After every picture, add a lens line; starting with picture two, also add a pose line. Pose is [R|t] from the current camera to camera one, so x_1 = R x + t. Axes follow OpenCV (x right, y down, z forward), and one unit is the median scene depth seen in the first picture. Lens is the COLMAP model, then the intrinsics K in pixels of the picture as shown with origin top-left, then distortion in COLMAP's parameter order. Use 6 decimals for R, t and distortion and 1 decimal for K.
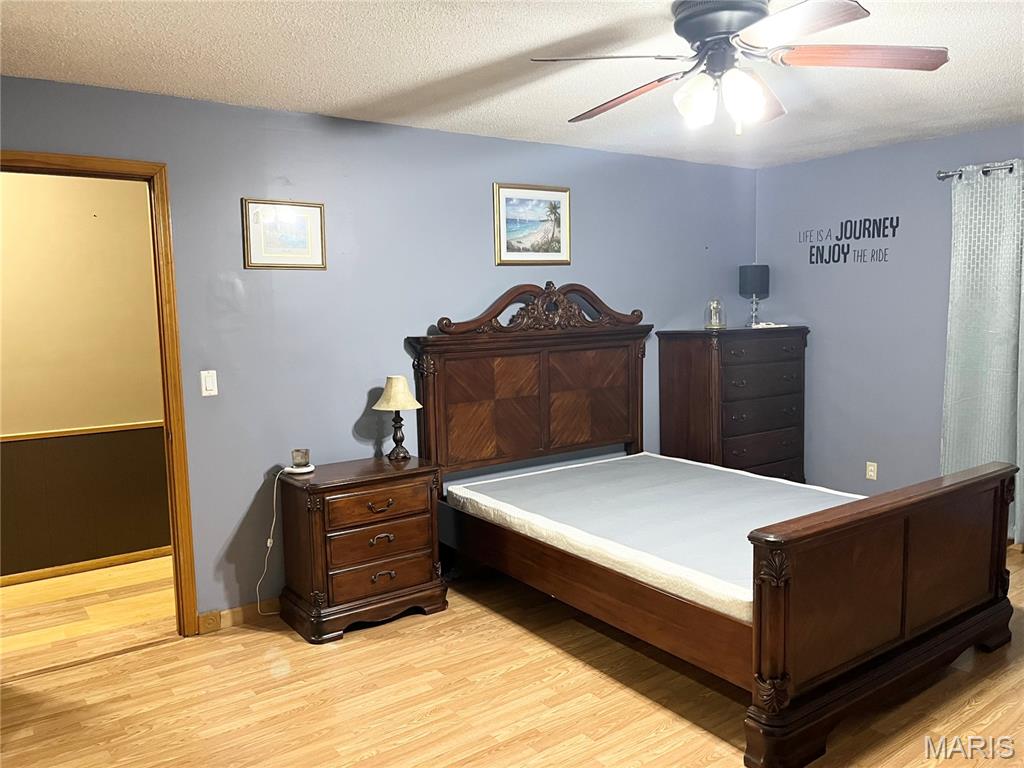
lens RADIAL K [[774.5, 0, 512.0], [0, 774.5, 384.0], [0, 0, 1]] dist [0.013602, -0.006927]
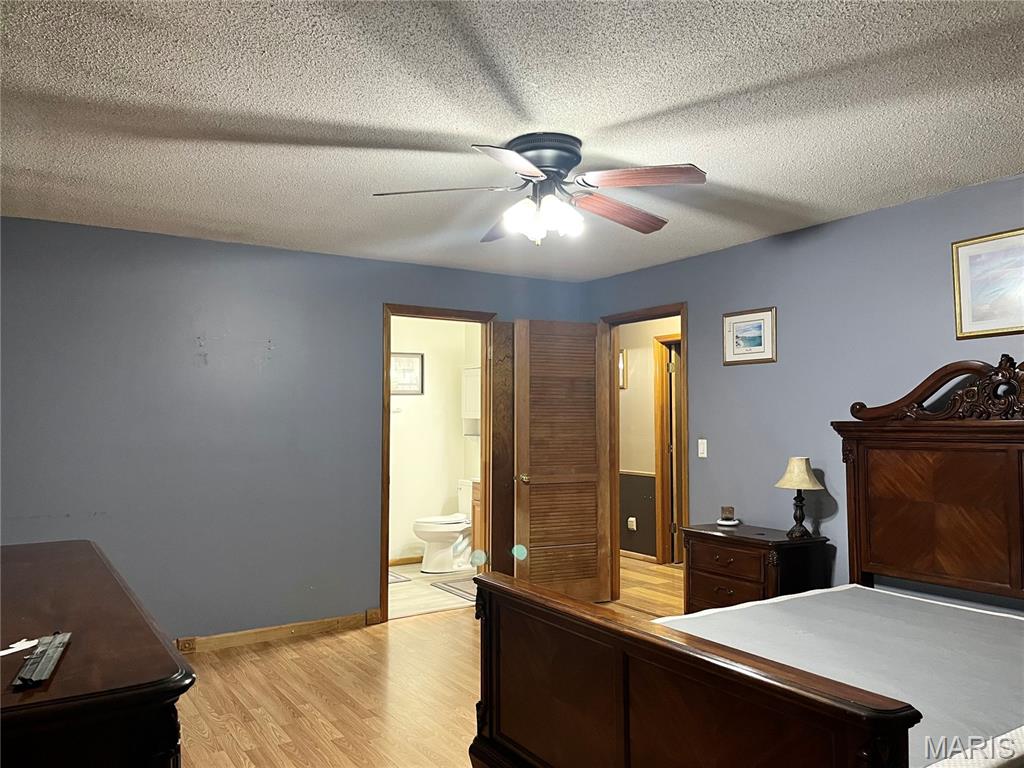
lens RADIAL K [[774.5, 0, 512.0], [0, 774.5, 384.0], [0, 0, 1]] dist [0.013602, -0.006927]
pose [[-0.051486, -0.025025, -0.998360, 0.875585], [-0.099025, 0.994887, -0.019831, -0.046731], [0.993752, 0.097842, -0.053701, 0.617654]]
